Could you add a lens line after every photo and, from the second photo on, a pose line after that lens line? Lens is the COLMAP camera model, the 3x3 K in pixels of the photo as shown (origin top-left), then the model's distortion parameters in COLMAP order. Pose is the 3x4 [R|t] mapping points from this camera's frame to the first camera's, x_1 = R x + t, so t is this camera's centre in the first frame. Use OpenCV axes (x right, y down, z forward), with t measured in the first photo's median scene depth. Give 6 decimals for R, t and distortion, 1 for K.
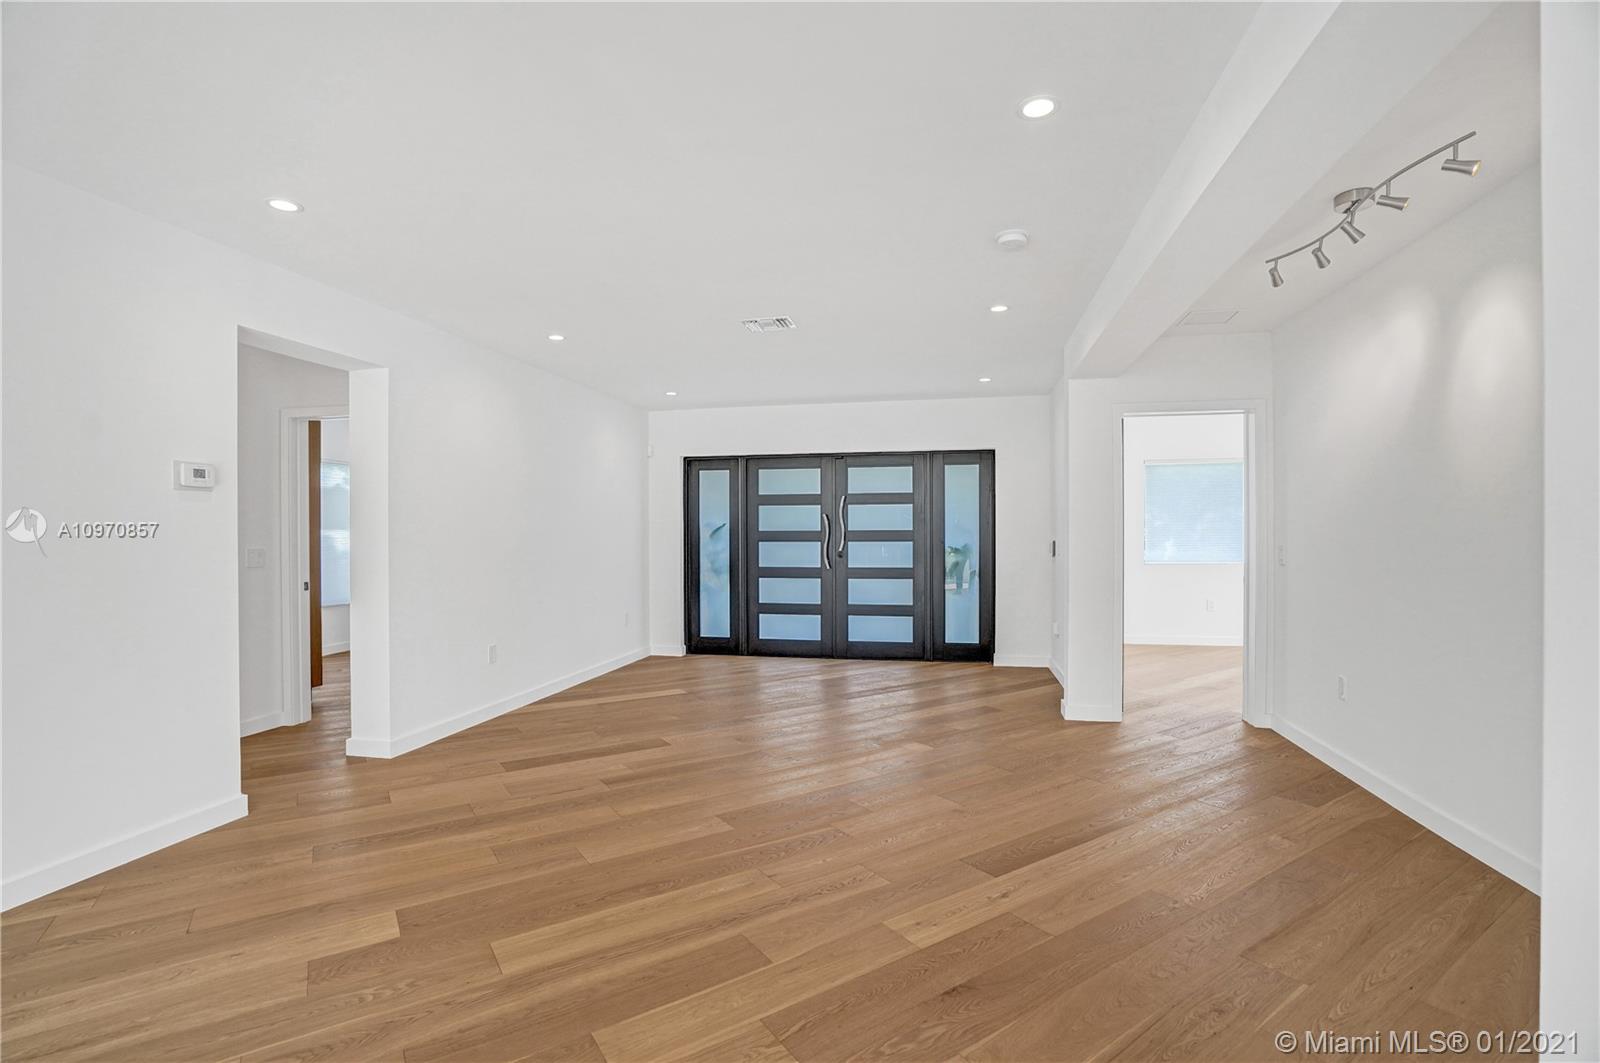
lens RADIAL K [[740.7, 0, 800.4], [0, 740.7, 538.3], [0, 0, 1]] dist [-0.032459, 0.007262]
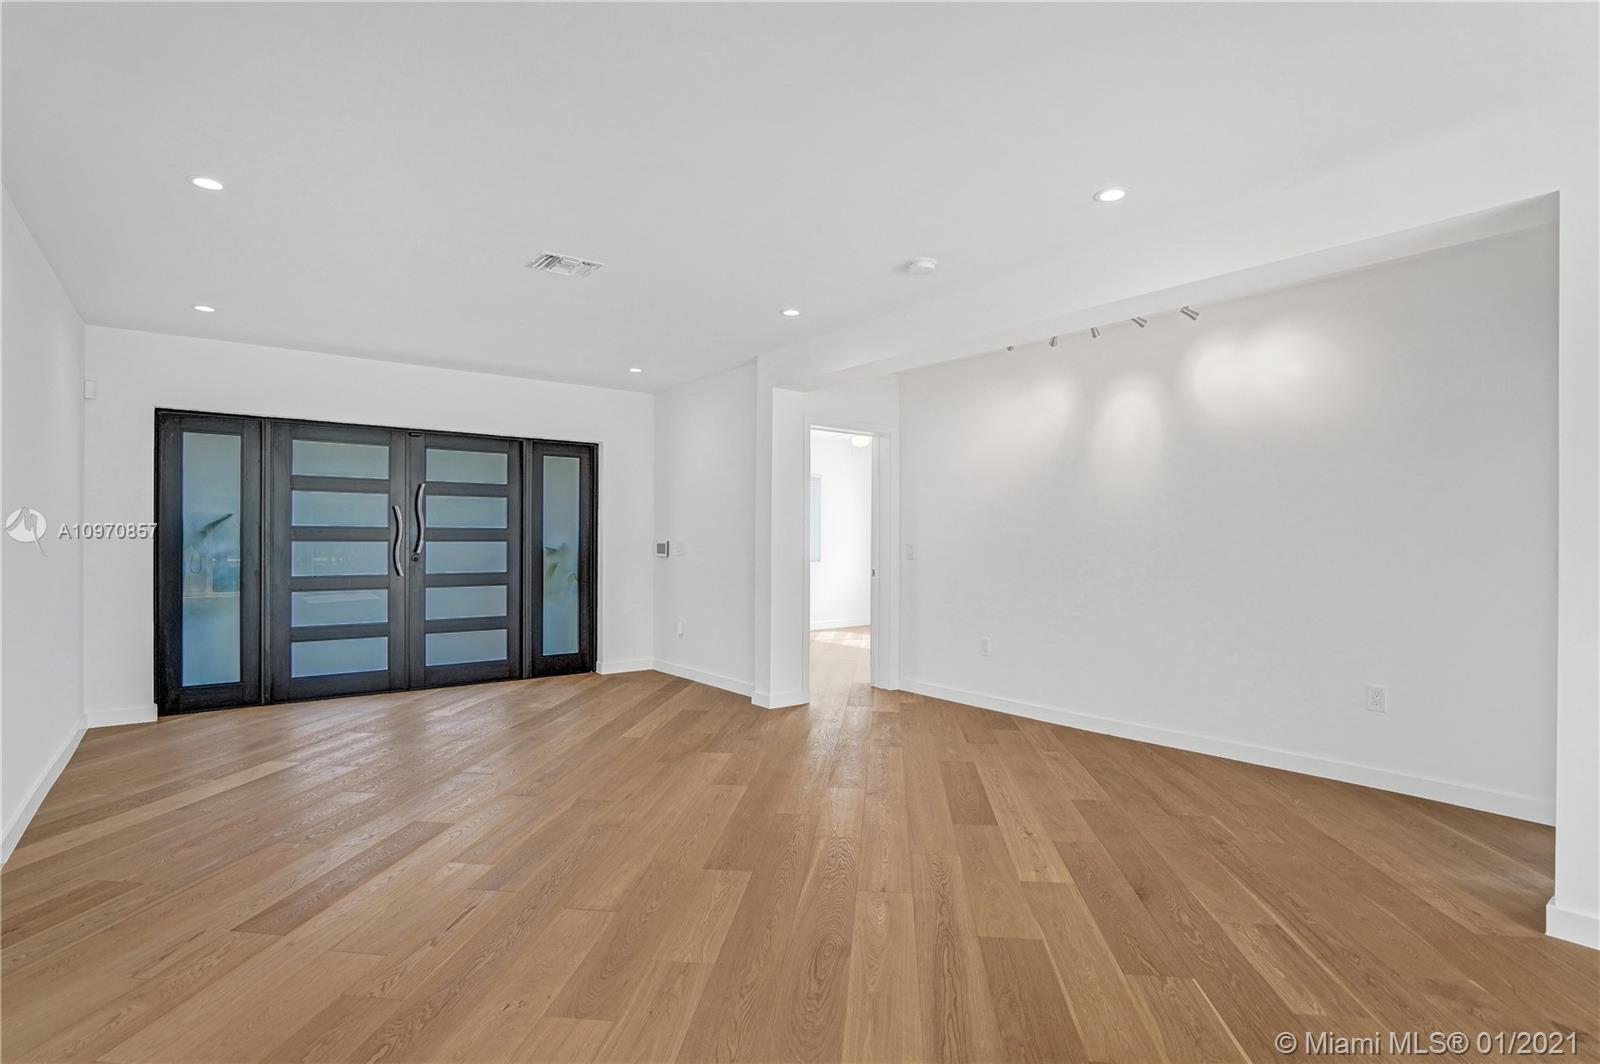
lens RADIAL K [[777.8, 0, 799.7], [0, 777.8, 533.6], [0, 0, 1]] dist [-0.034399, 0.007043]
pose [[0.649427, 0.010807, 0.760347, -0.305622], [-0.000862, 0.999909, -0.013476, 0.006980], [-0.760423, 0.008096, 0.649377, 0.156260]]
